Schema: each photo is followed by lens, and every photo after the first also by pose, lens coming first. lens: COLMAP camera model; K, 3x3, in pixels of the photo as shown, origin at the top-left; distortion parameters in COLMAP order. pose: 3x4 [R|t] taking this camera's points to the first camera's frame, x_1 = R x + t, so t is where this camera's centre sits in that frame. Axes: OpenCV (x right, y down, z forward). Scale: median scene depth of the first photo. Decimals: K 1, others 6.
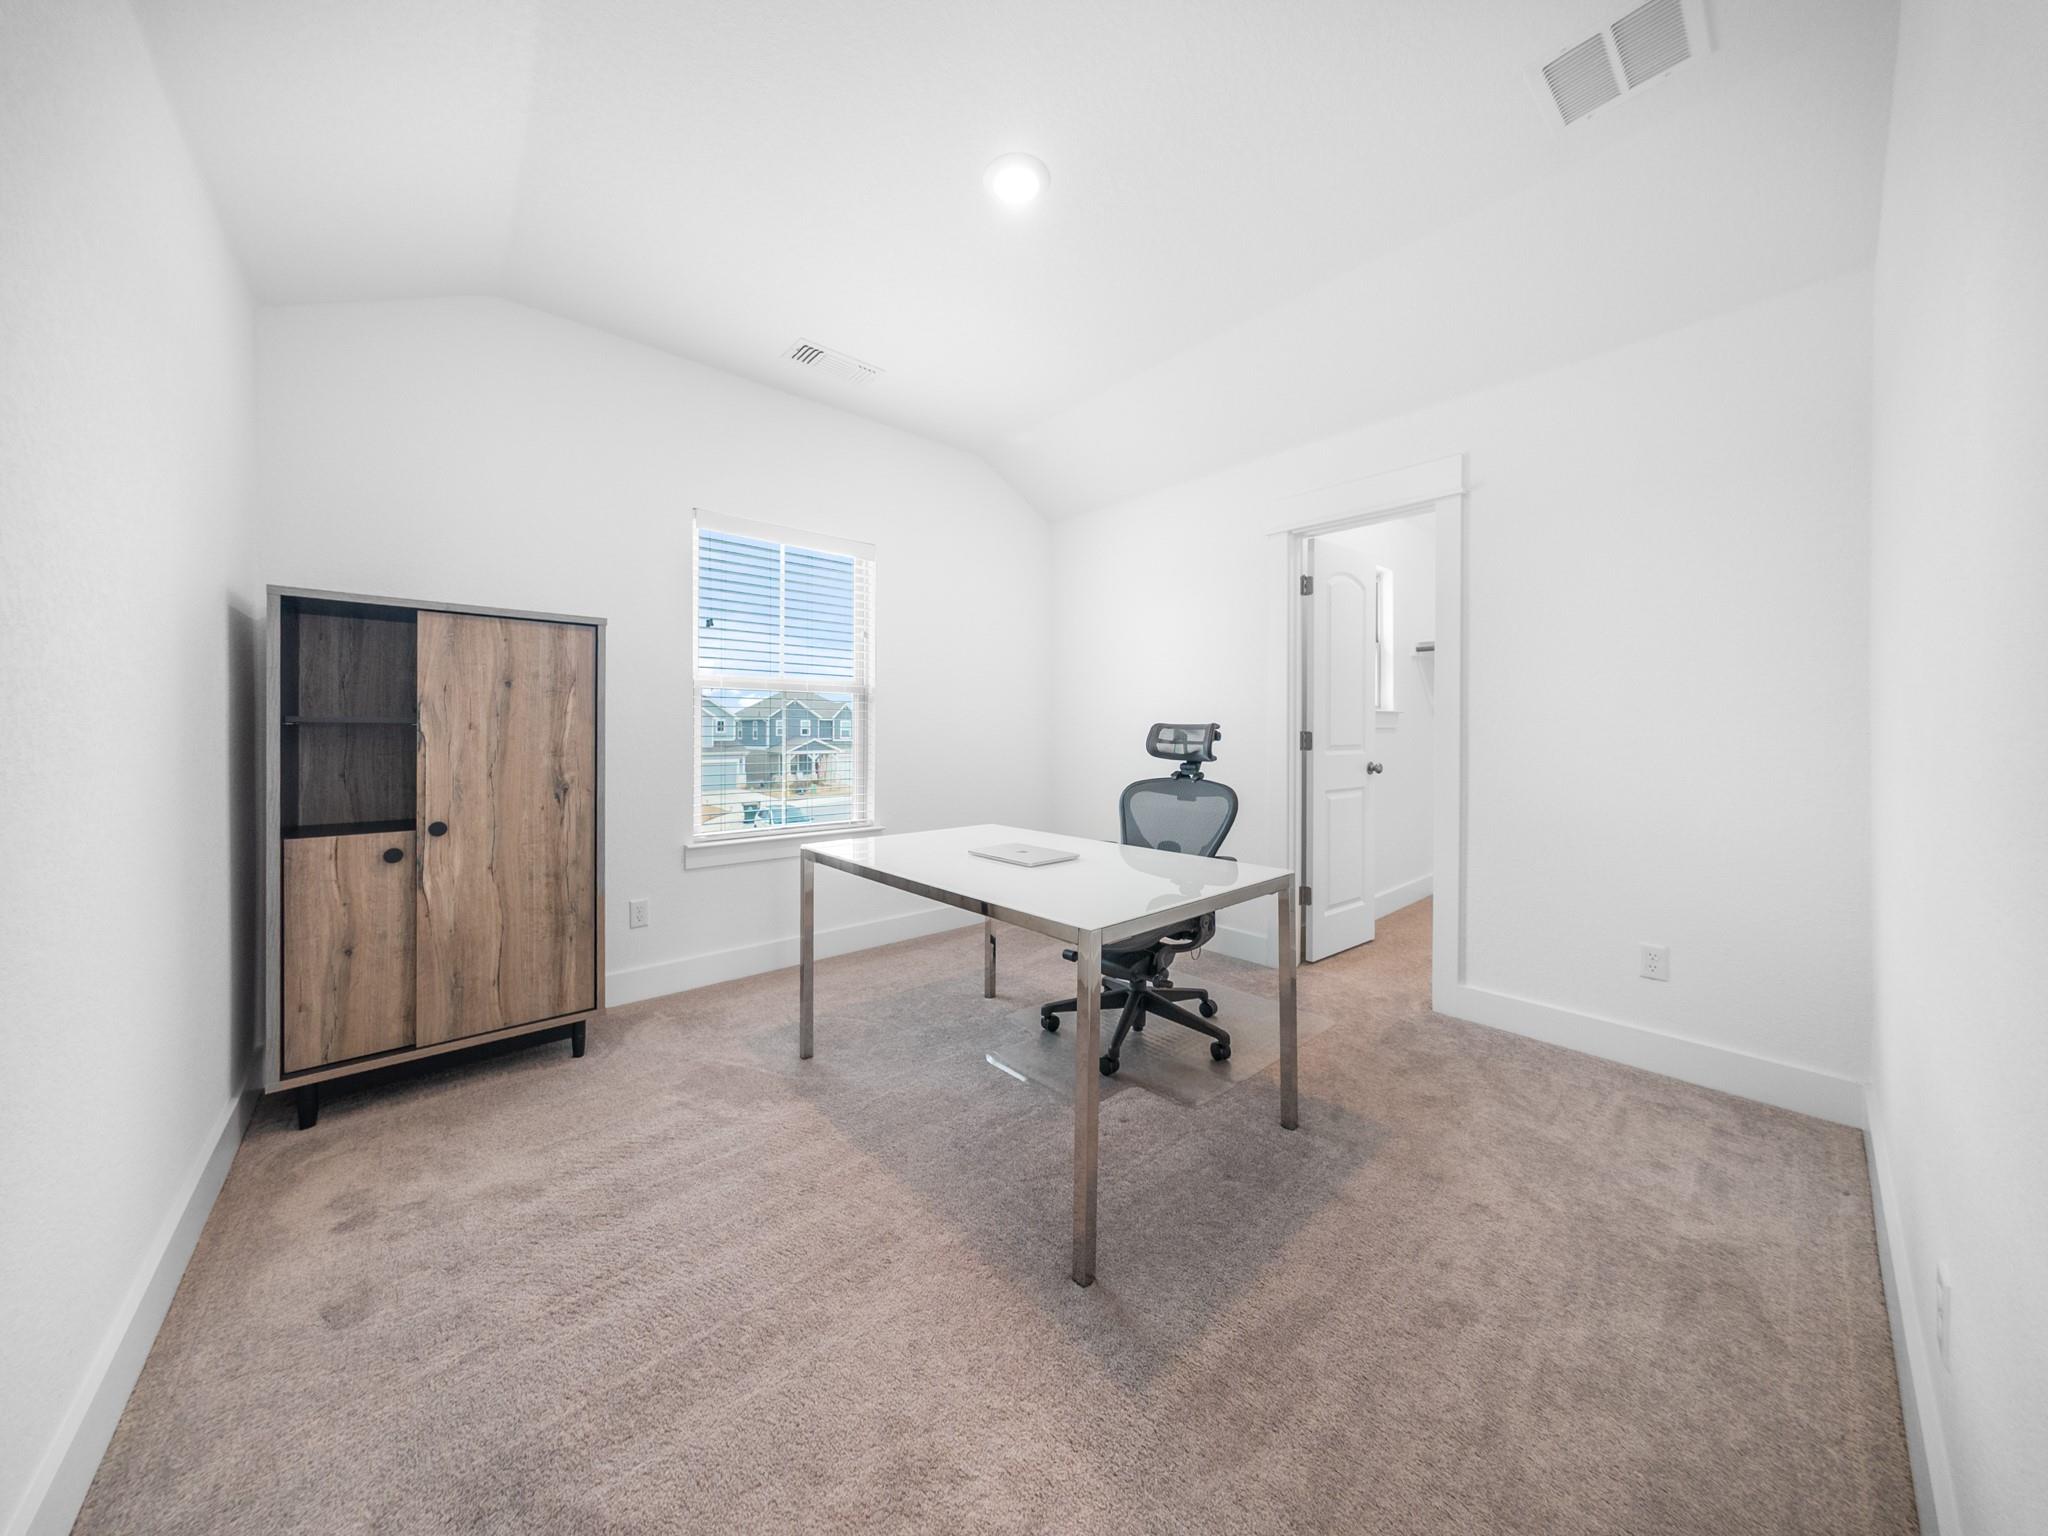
lens RADIAL K [[699.1, 0, 1024.1], [0, 699.1, 731.9], [0, 0, 1]] dist [-0.009783, 0.004455]
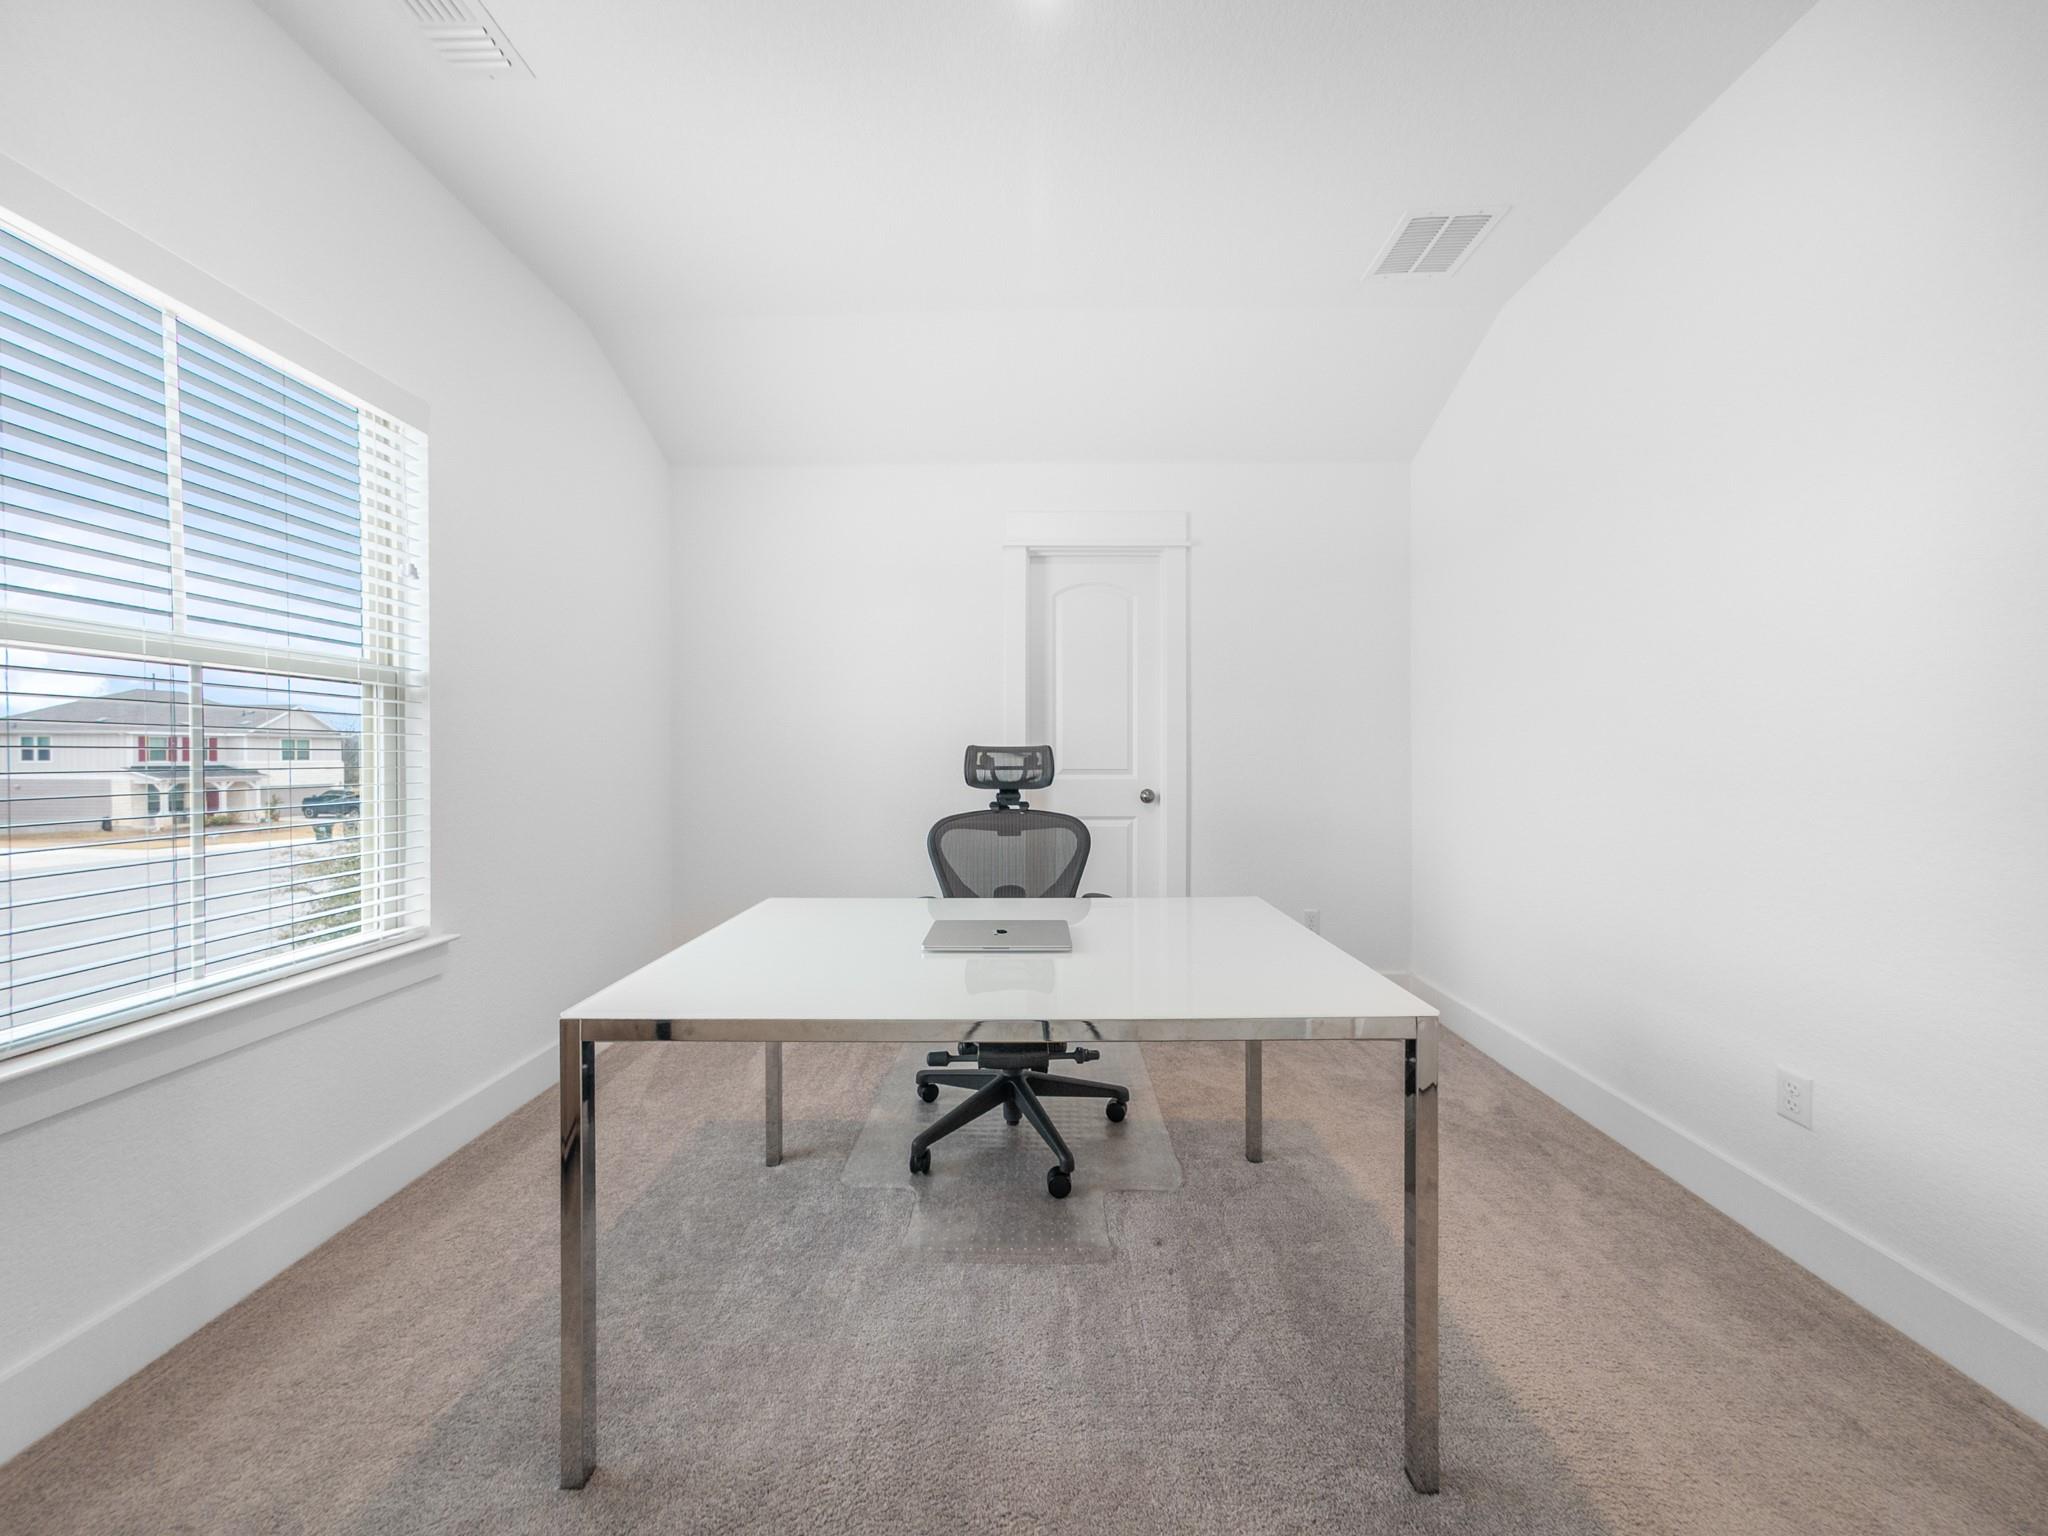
lens RADIAL K [[684.0, 0, 1027.2], [0, 684.0, 759.9], [0, 0, 1]] dist [-0.009033, 0.003822]
pose [[0.666877, -0.016640, 0.744982, -0.376964], [-0.001323, 0.999723, 0.023514, -0.014795], [-0.745167, -0.016666, 0.666670, 0.417444]]
